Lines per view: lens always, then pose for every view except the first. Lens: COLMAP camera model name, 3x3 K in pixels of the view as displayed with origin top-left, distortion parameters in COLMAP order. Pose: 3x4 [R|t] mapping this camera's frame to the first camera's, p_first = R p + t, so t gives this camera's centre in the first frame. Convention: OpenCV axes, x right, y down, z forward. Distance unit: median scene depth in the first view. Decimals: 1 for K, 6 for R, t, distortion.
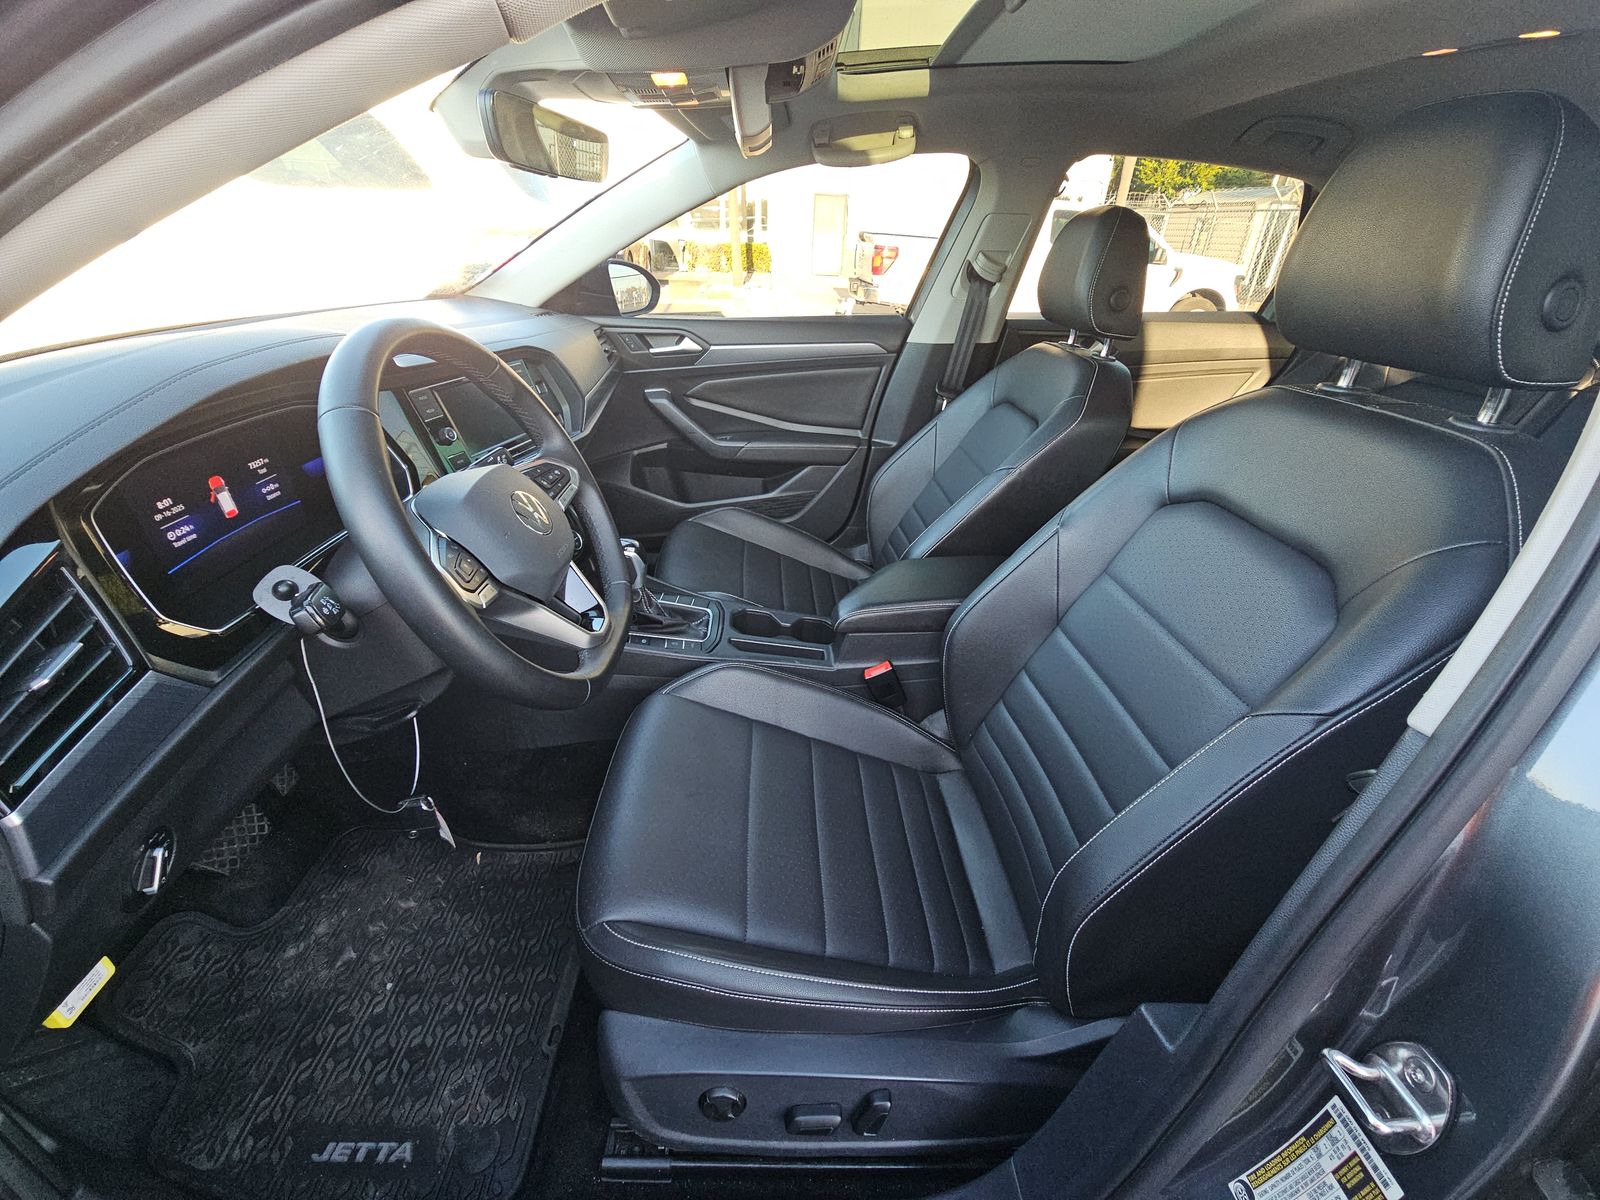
lens RADIAL K [[638.5, 0, 805.9], [0, 638.5, 595.8], [0, 0, 1]] dist [0.000611, -0.000170]
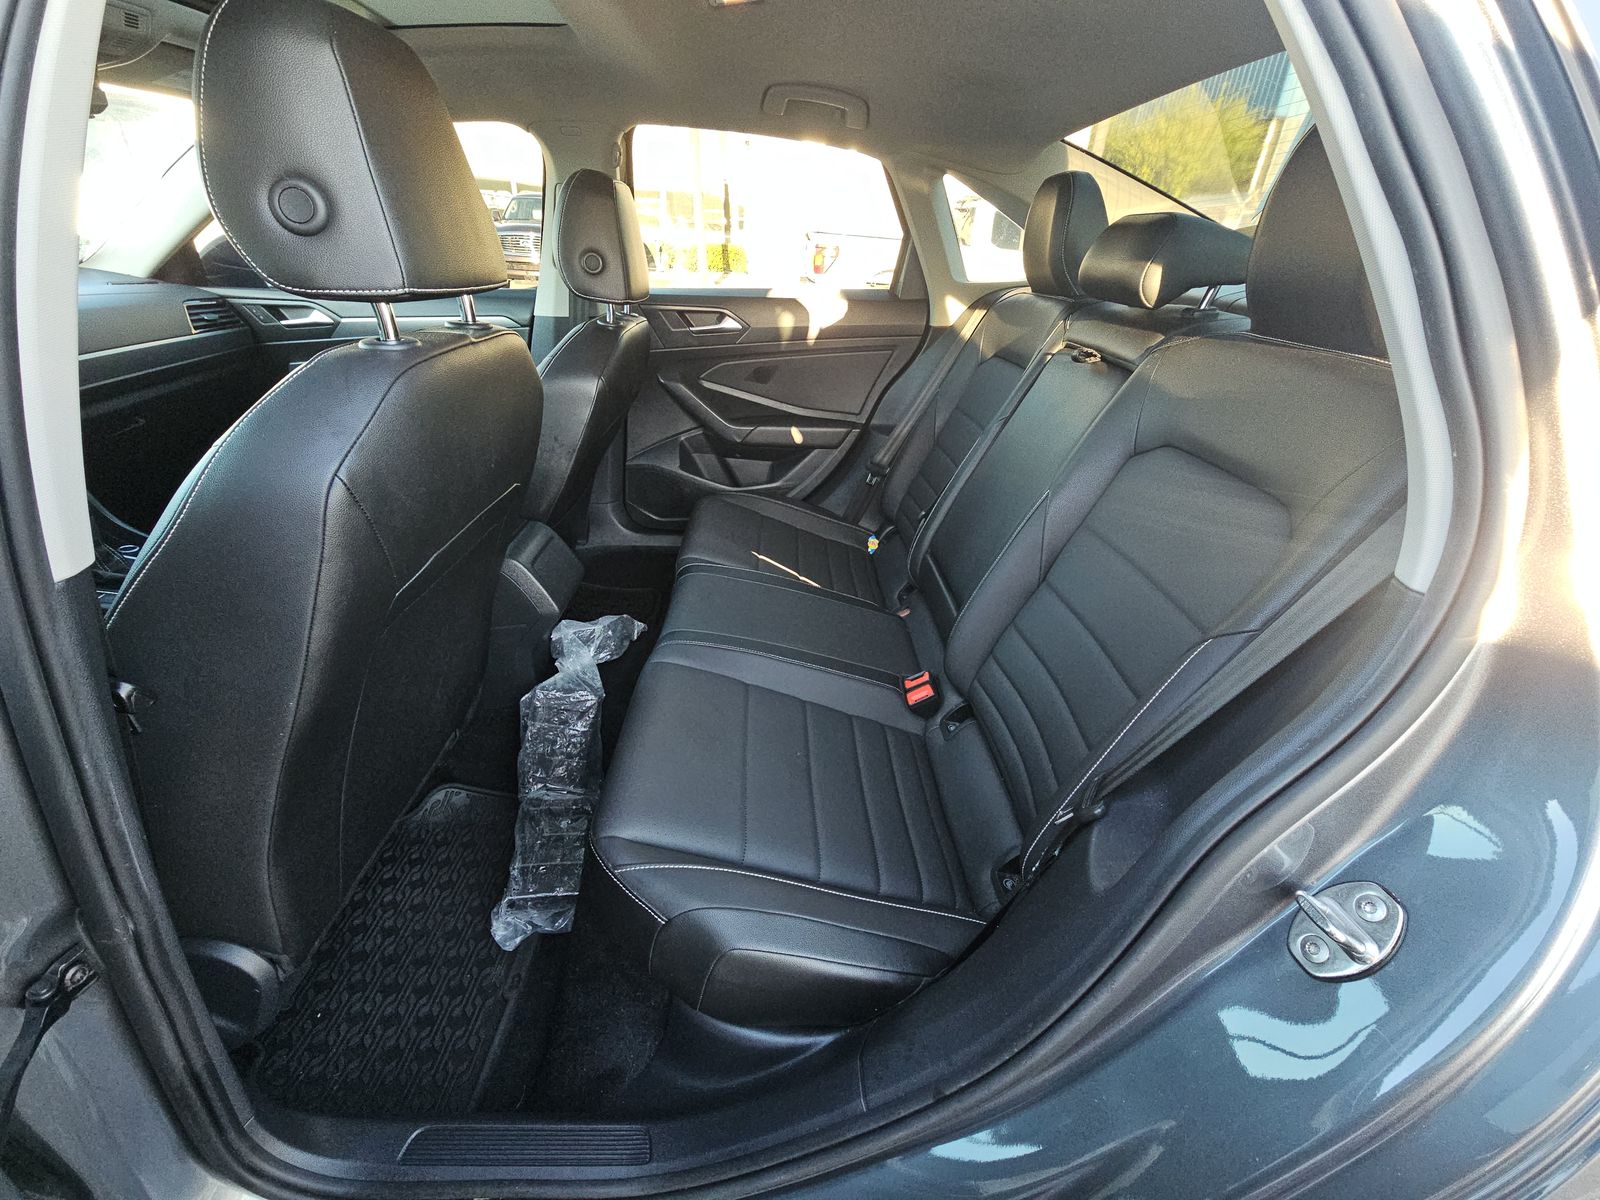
lens RADIAL K [[638.5, 0, 805.9], [0, 638.5, 595.8], [0, 0, 1]] dist [0.000611, -0.000170]
pose [[0.999899, 0.011196, -0.008796, 0.579699], [-0.011241, 0.999924, -0.005061, 0.040913], [0.008739, 0.005159, 0.999949, 0.002177]]
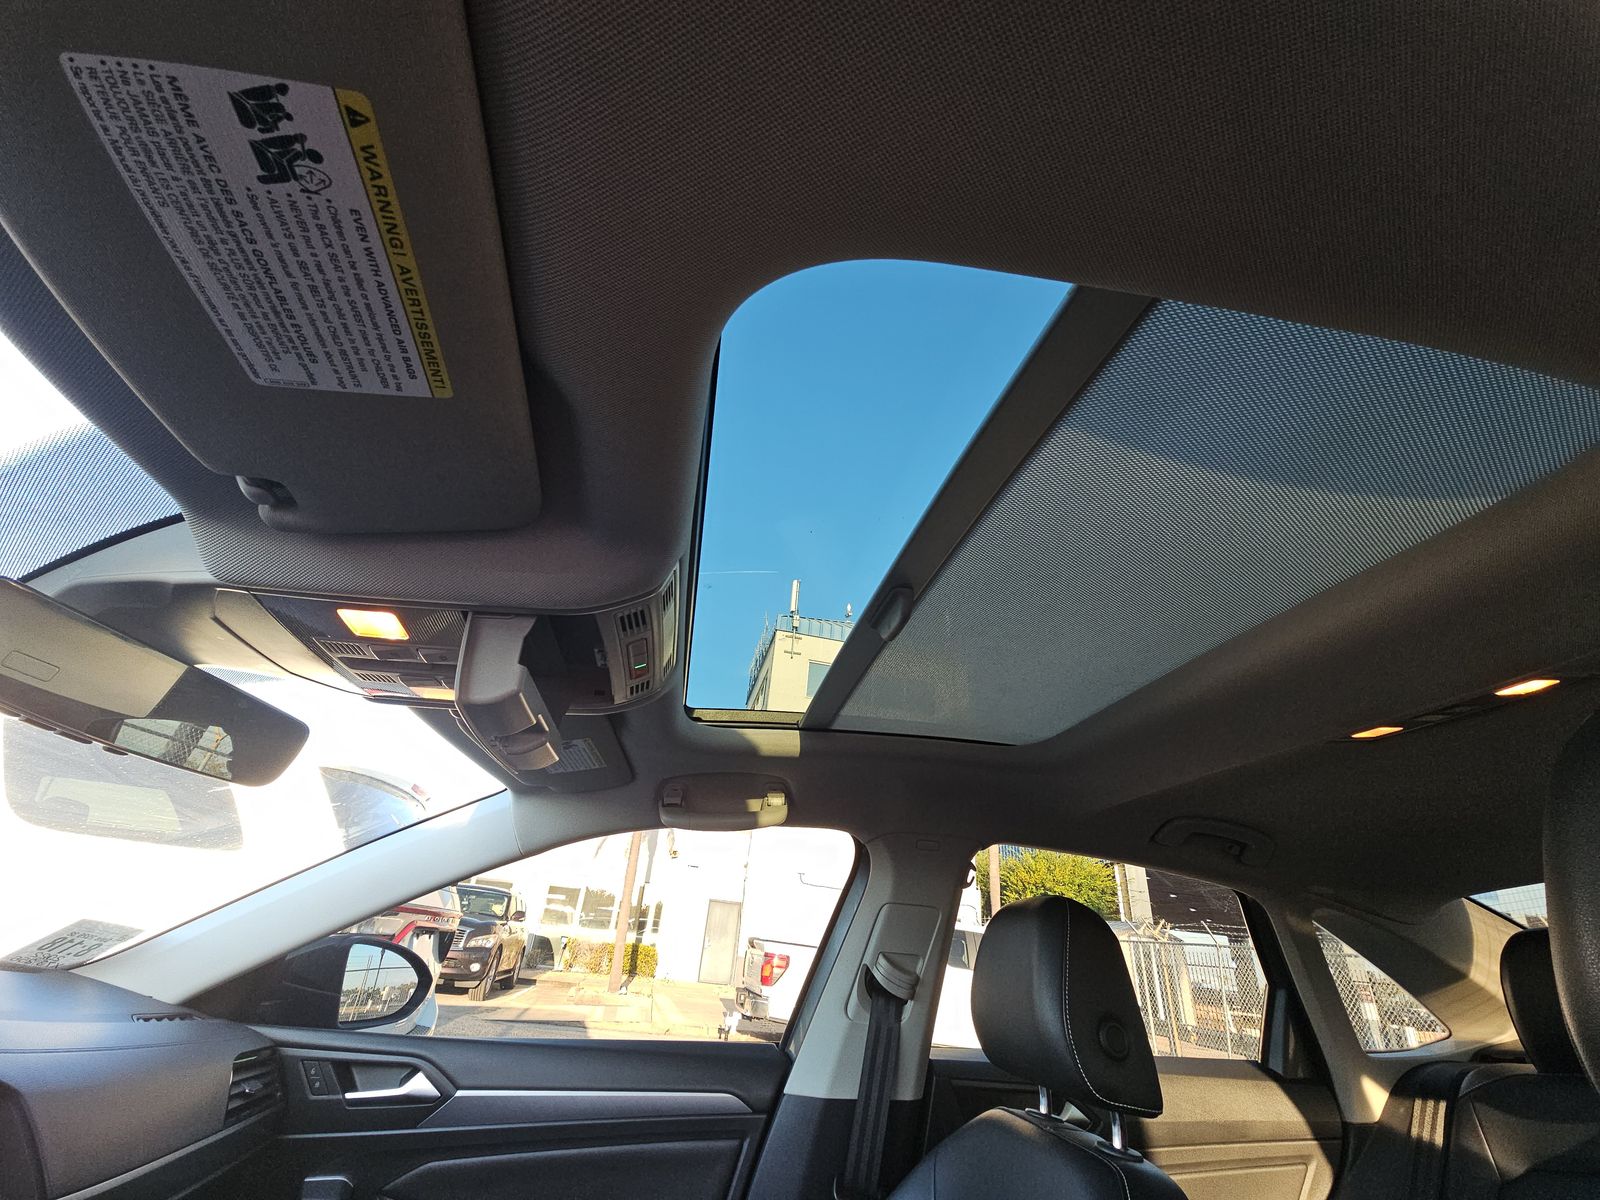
lens RADIAL K [[638.5, 0, 805.9], [0, 638.5, 595.8], [0, 0, 1]] dist [0.000611, -0.000170]
pose [[0.988243, 0.113980, 0.101907, 0.059313], [0.026204, 0.530397, -0.847344, -0.121405], [-0.150632, 0.840052, 0.521174, 0.251687]]
